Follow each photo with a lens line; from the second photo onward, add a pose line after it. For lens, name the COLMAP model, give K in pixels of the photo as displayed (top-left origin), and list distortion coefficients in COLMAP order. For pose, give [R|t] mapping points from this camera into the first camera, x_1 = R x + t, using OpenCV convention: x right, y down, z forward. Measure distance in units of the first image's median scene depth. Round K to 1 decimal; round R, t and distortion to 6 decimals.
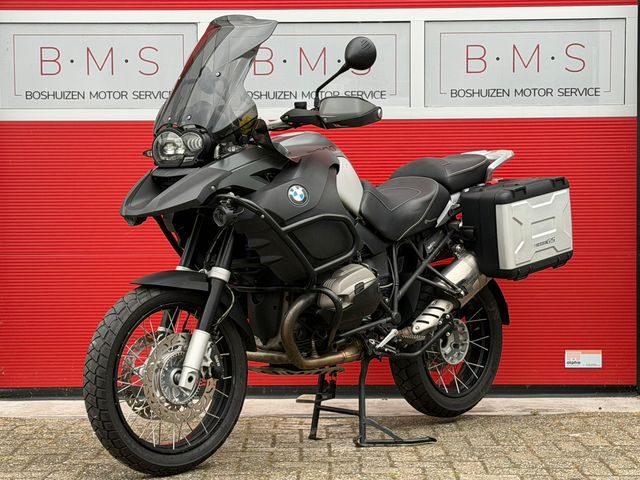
lens RADIAL K [[1364.7, 0, 323.5], [0, 1364.7, 248.0], [0, 0, 1]] dist [0.138377, 0.107602]
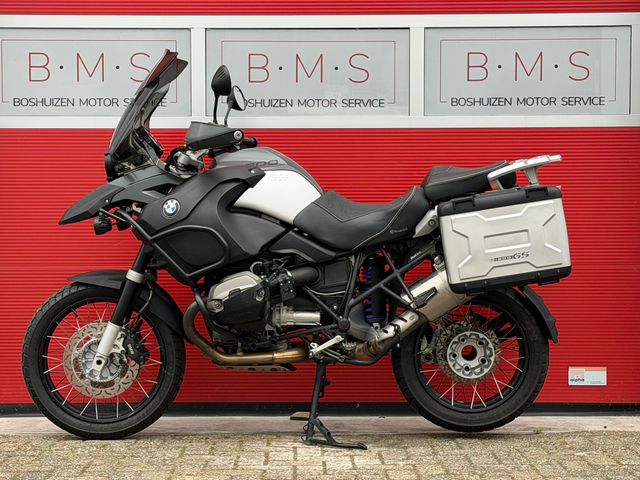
lens RADIAL K [[1364.7, 0, 323.5], [0, 1364.7, 248.0], [0, 0, 1]] dist [0.138377, 0.107602]
pose [[0.688646, 0.036352, -0.724186, 0.790346], [-0.019837, 0.999313, 0.031299, -0.039076], [0.724826, -0.007188, 0.688894, 0.283161]]
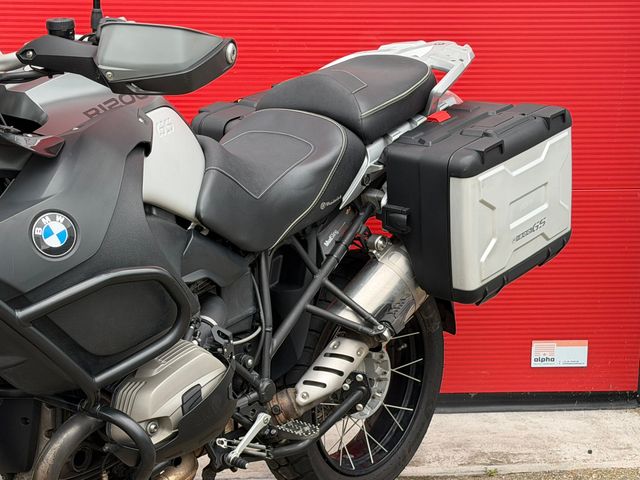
lens RADIAL K [[1364.7, 0, 323.5], [0, 1364.7, 248.0], [0, 0, 1]] dist [0.138377, 0.107602]
pose [[0.996219, -0.004908, 0.086737, 0.028835], [-0.012441, 0.980053, 0.198345, -0.114698], [-0.085980, -0.198675, 0.976287, 0.478411]]
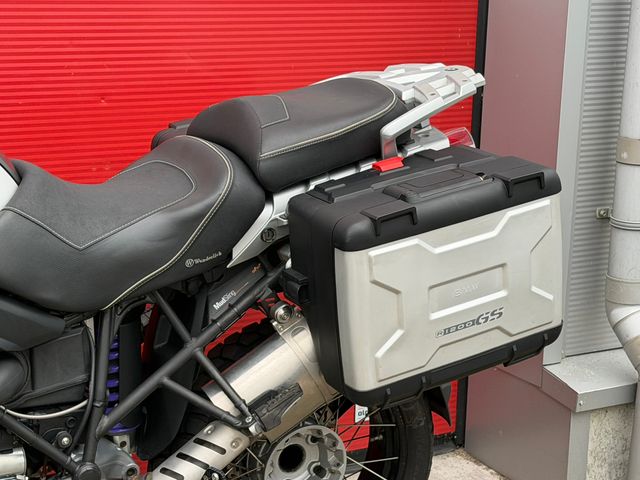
lens RADIAL K [[1377.3, 0, 333.4], [0, 1377.3, 252.3], [0, 0, 1]] dist [0.136600, 0.121767]
pose [[0.962222, 0.115106, -0.246737, 0.239101], [-0.055039, 0.969761, 0.237768, -0.137031], [0.266644, -0.215205, 0.939461, 0.607912]]
